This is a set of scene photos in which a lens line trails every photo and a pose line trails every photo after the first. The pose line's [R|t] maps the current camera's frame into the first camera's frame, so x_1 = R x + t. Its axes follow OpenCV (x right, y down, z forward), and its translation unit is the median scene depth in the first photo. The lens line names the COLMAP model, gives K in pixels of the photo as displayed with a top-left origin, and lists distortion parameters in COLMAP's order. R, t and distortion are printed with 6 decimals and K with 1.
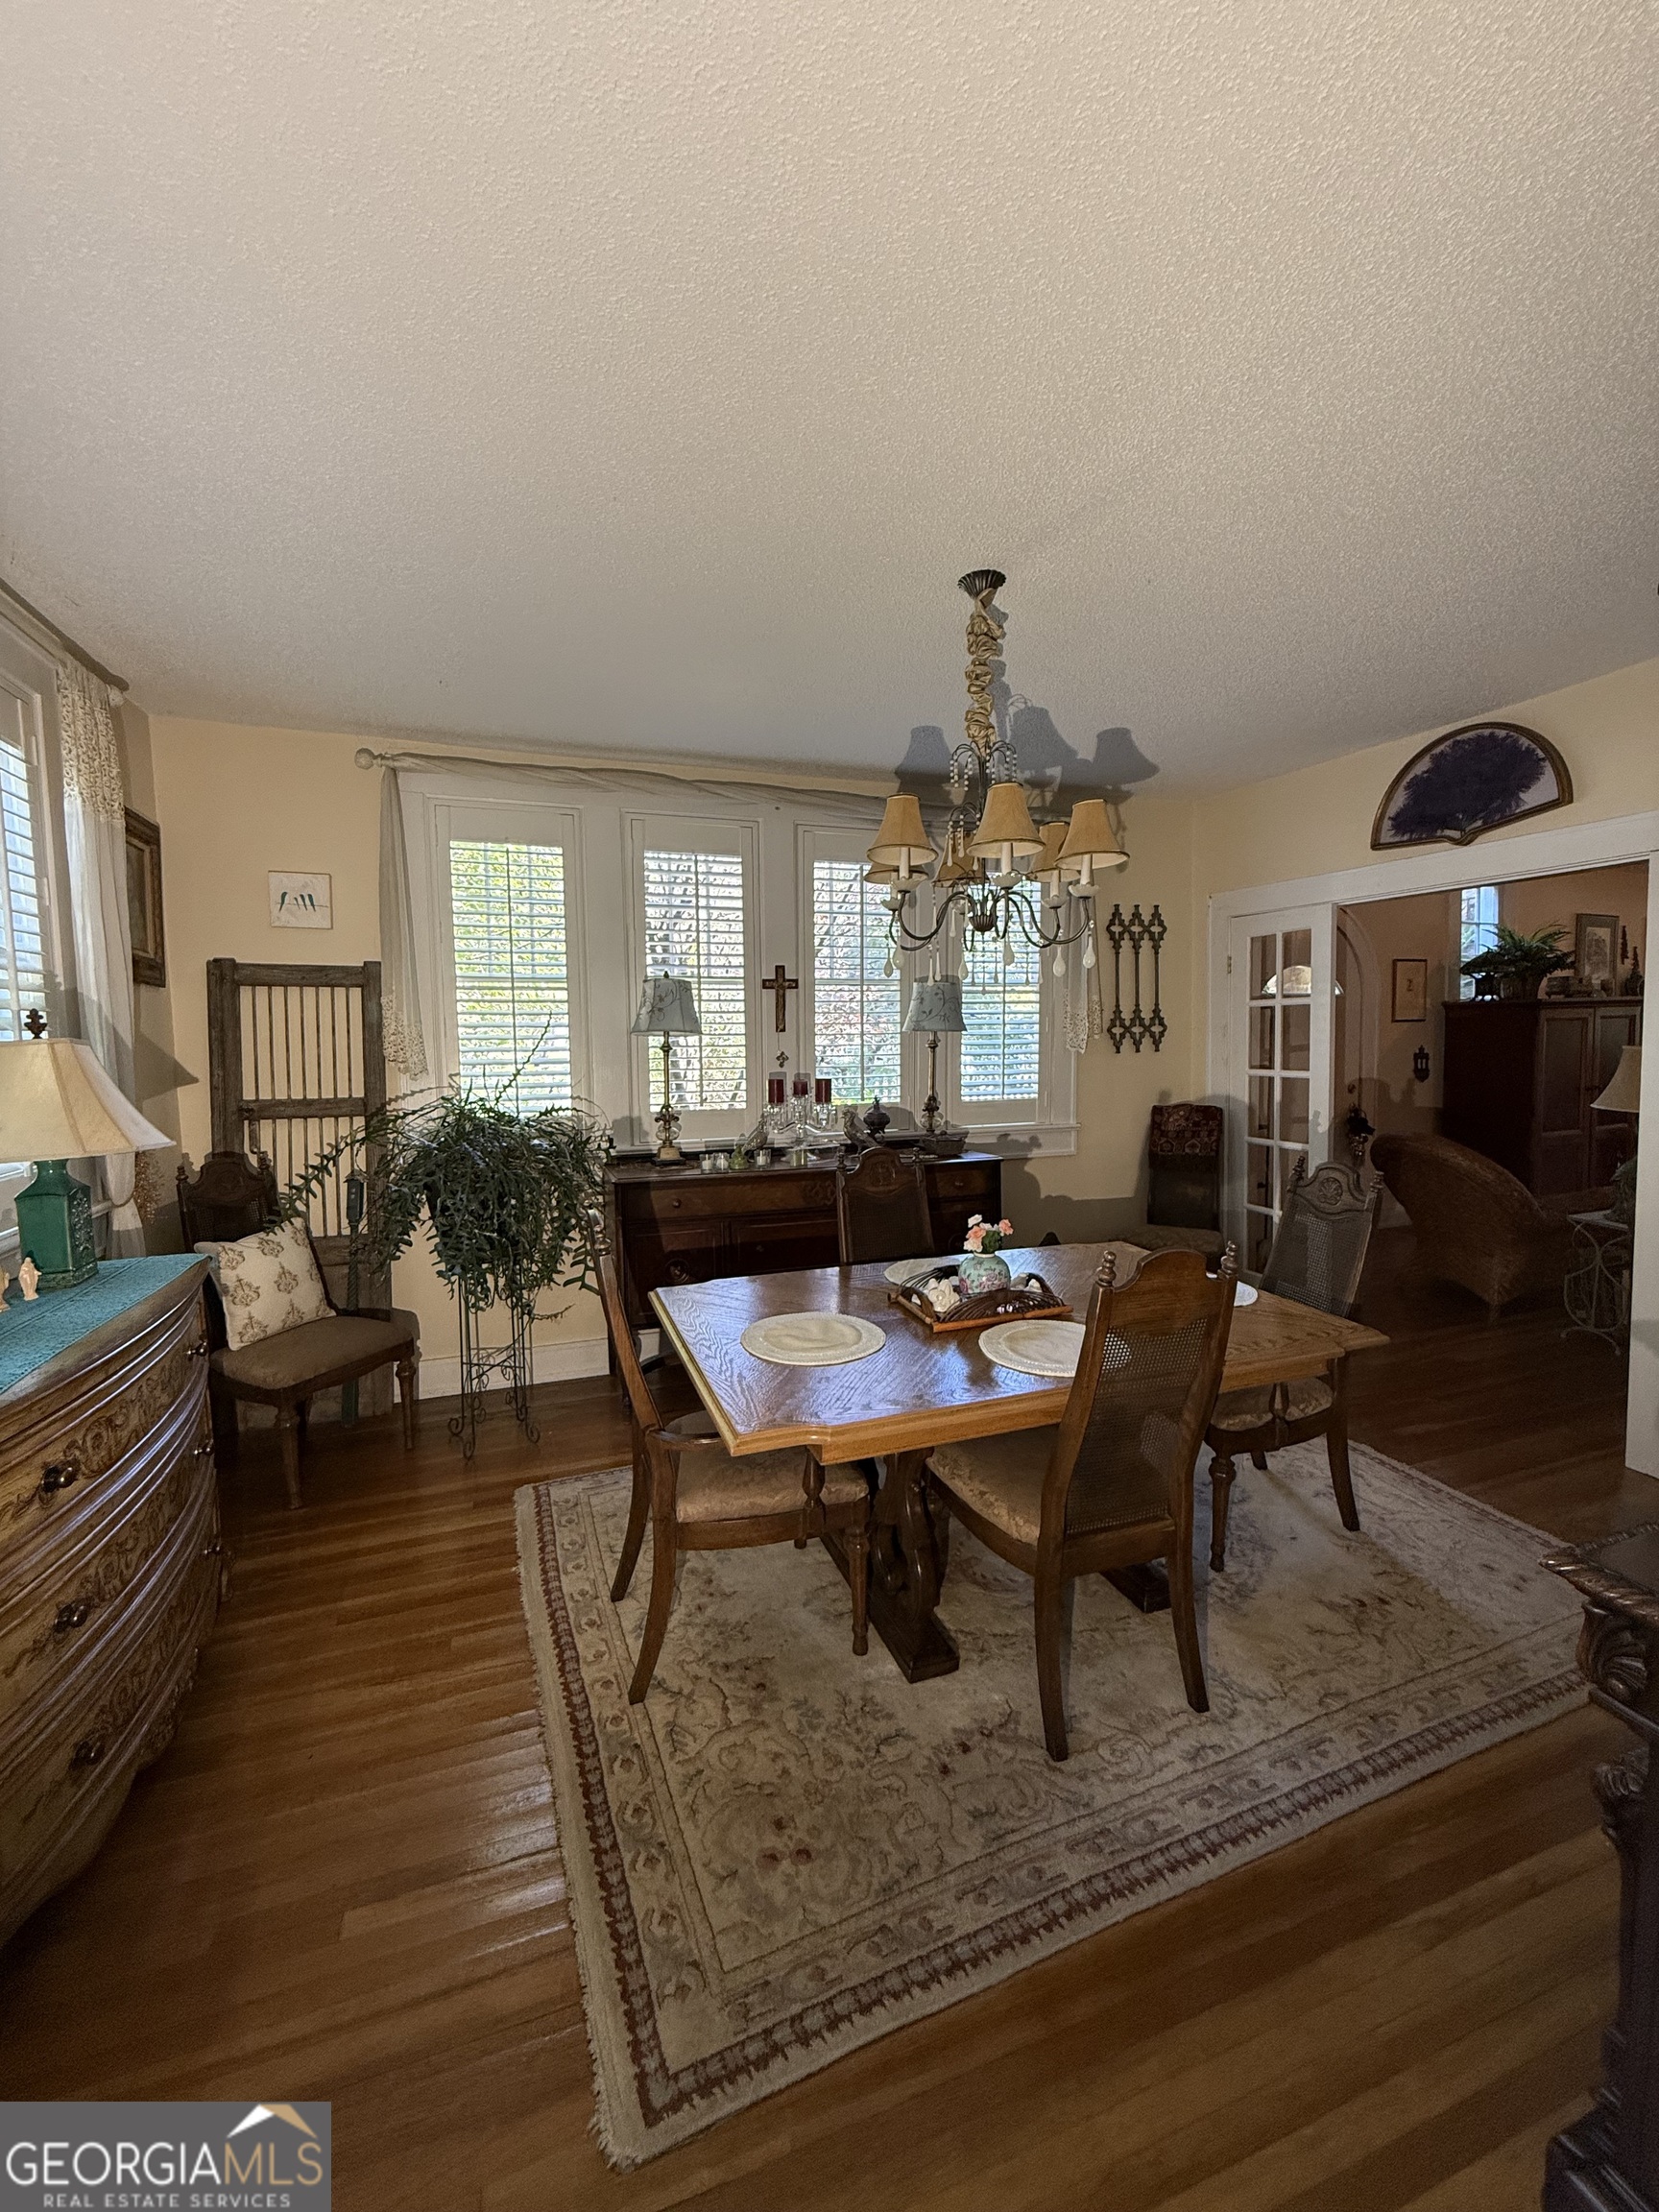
lens RADIAL K [[880.0, 0, 830.5], [0, 880.0, 1097.0], [0, 0, 1]] dist [-0.000873, 0.000001]
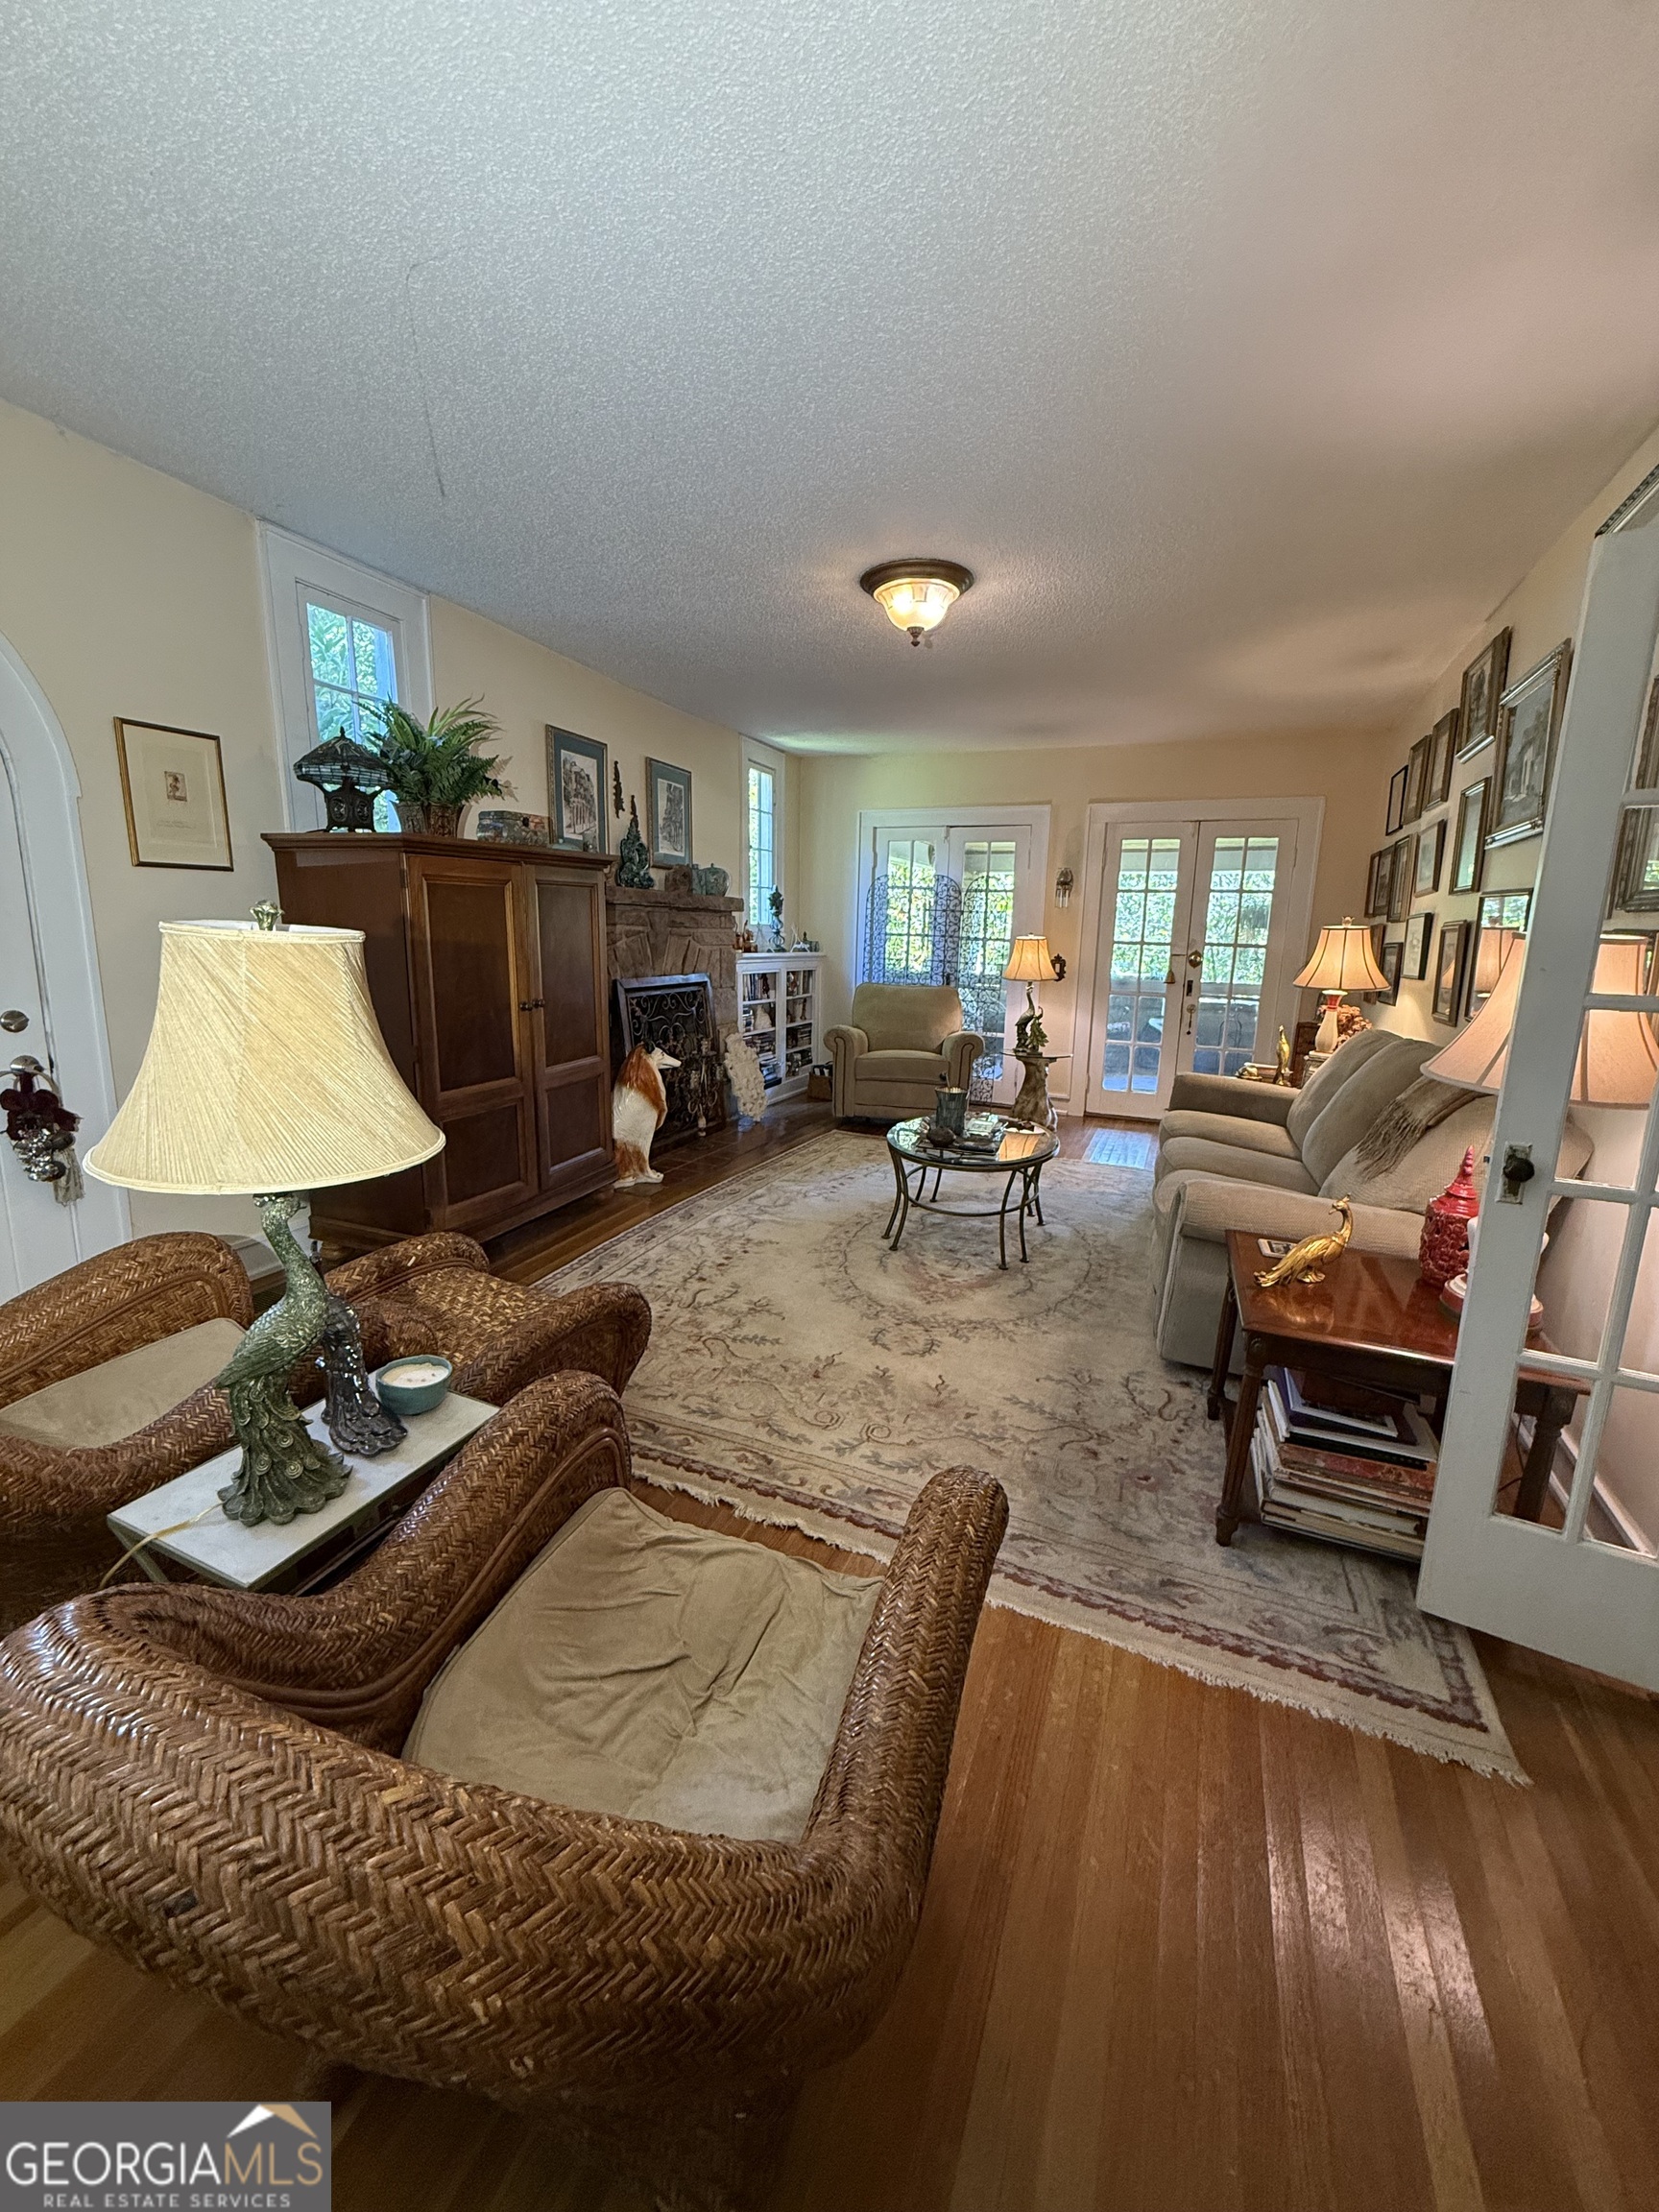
lens RADIAL K [[880.0, 0, 832.9], [0, 880.0, 1099.2], [0, 0, 1]] dist [-0.000873, 0.000001]
pose [[0.670853, -0.111832, 0.733110, 1.287500], [0.012489, 0.990128, 0.139611, -0.062906], [-0.741485, -0.084502, 0.665627, 1.035318]]
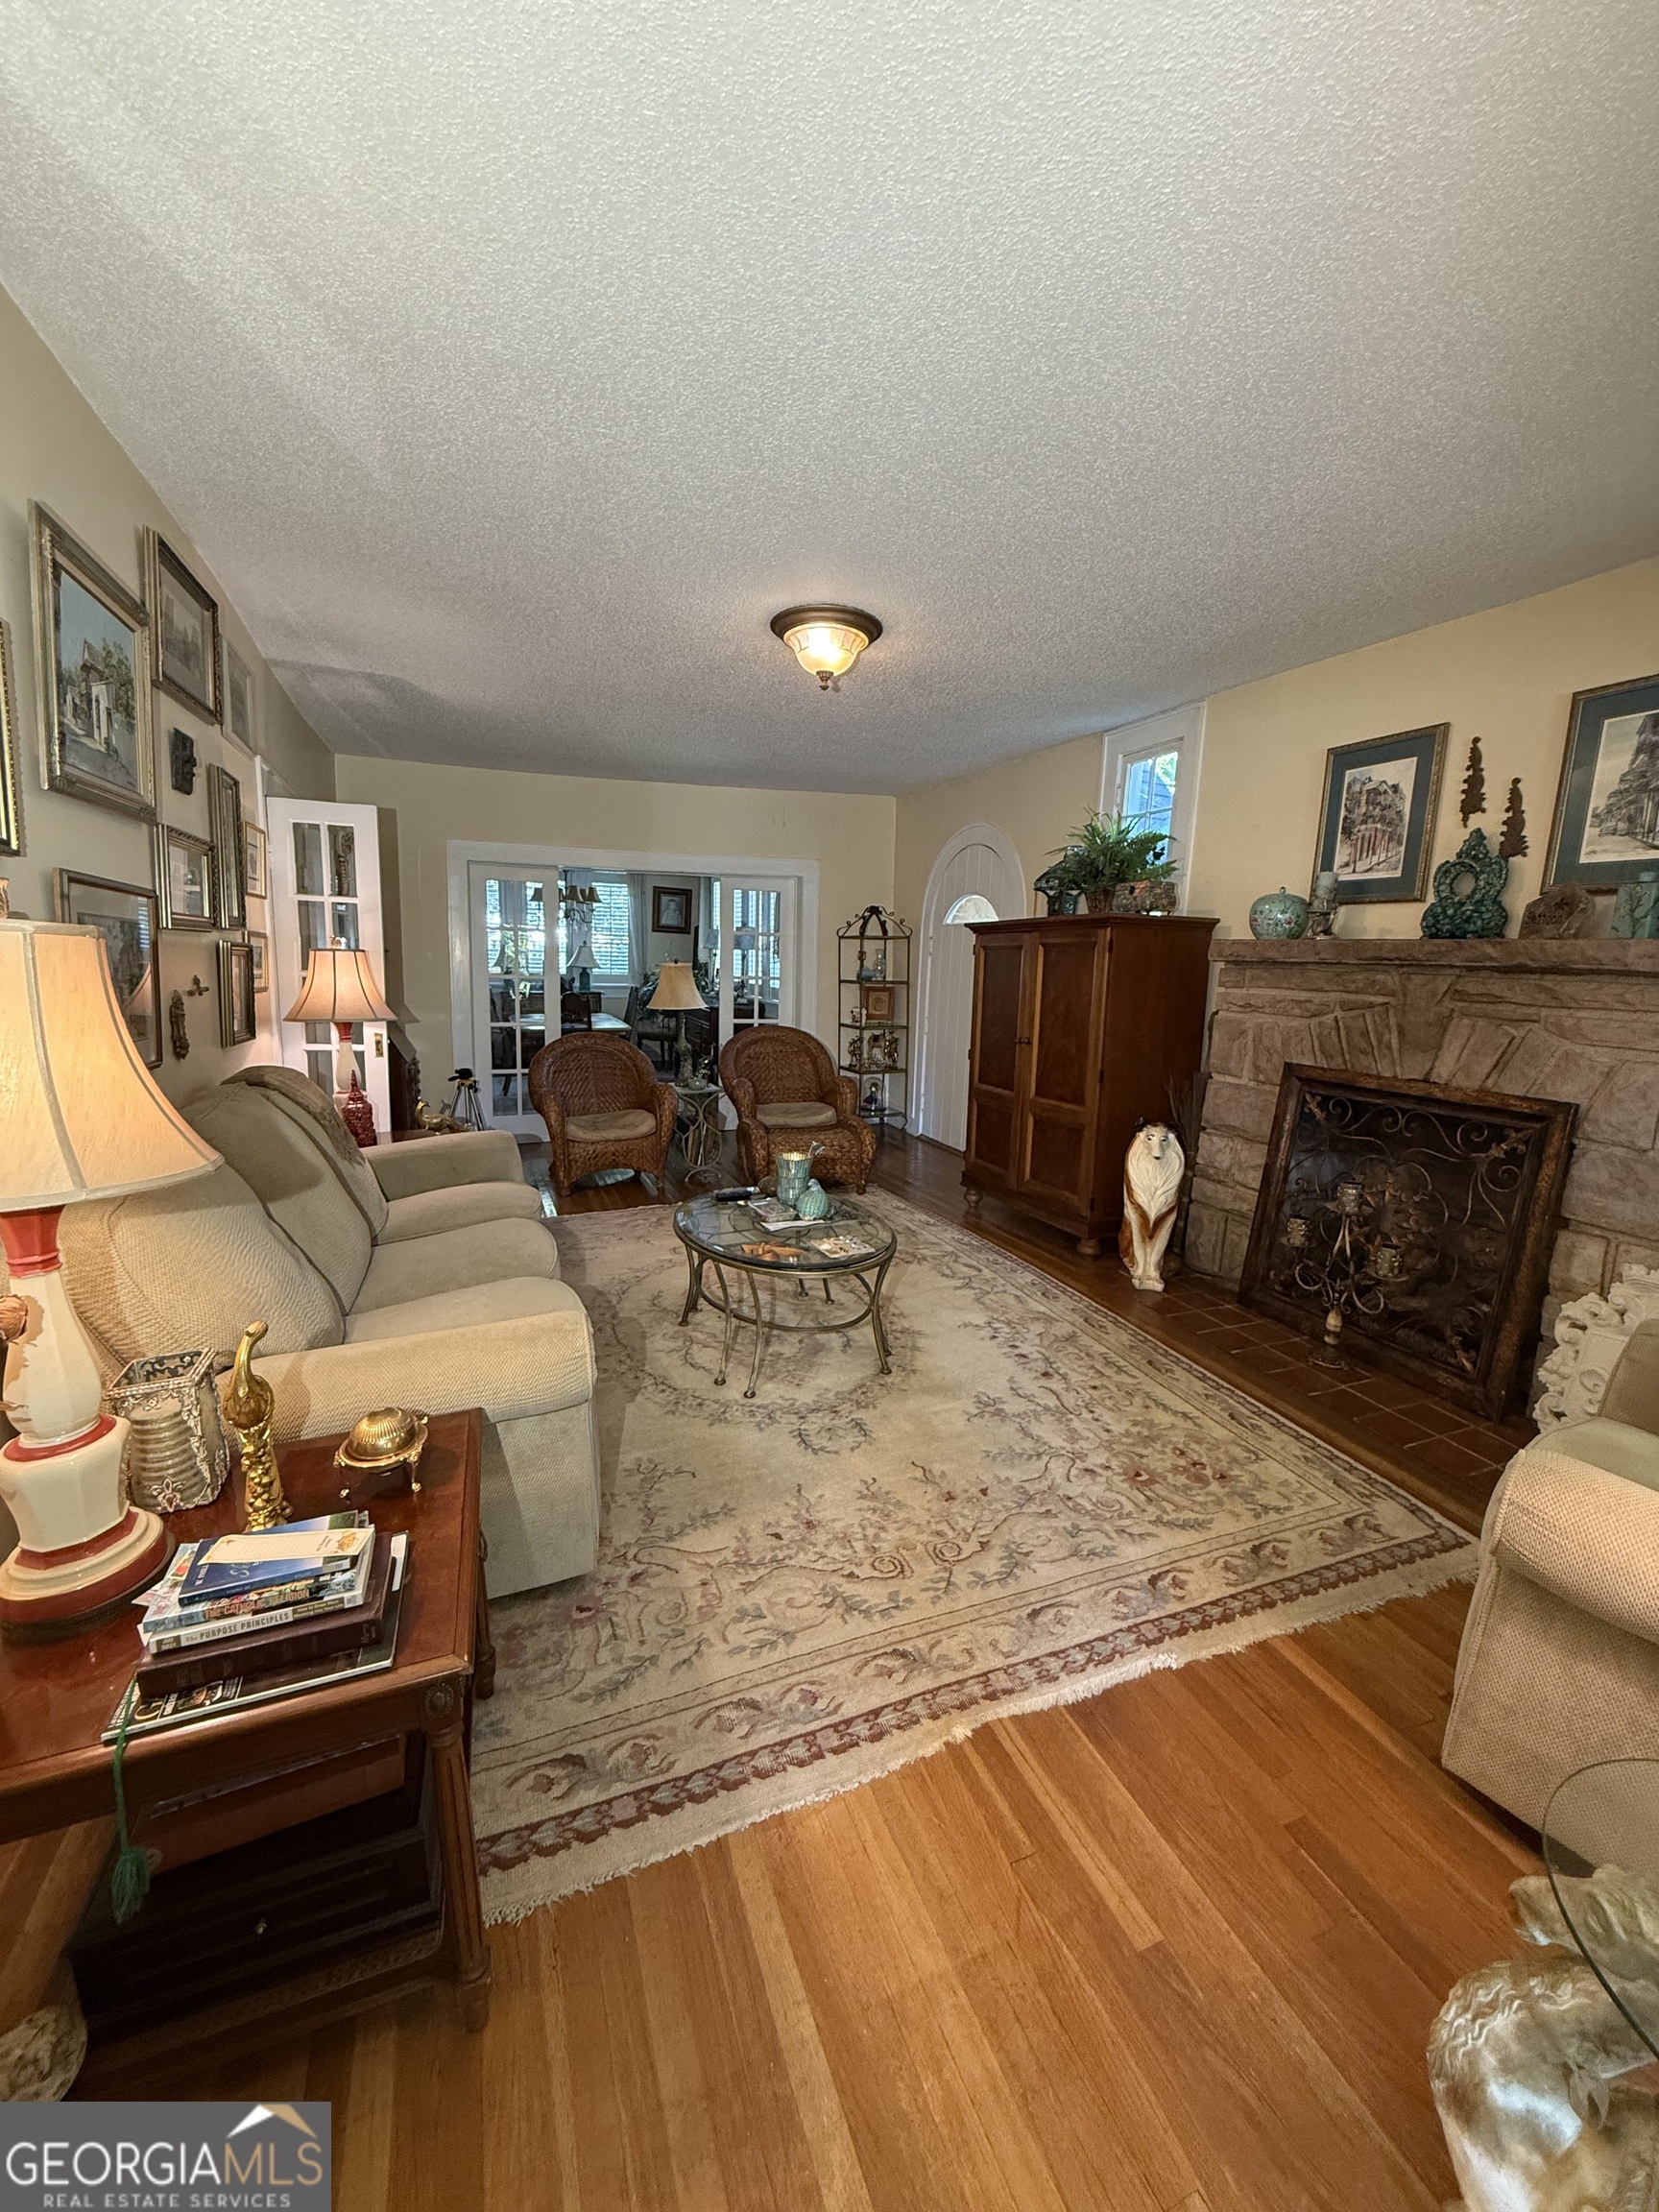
lens RADIAL K [[880.0, 0, 831.0], [0, 880.0, 1101.9], [0, 0, 1]] dist [-0.000873, 0.000001]
pose [[0.032135, 0.178511, -0.983413, 3.687706], [-0.094892, 0.980022, 0.174794, -0.171406], [0.994969, 0.087701, 0.048433, 1.836979]]
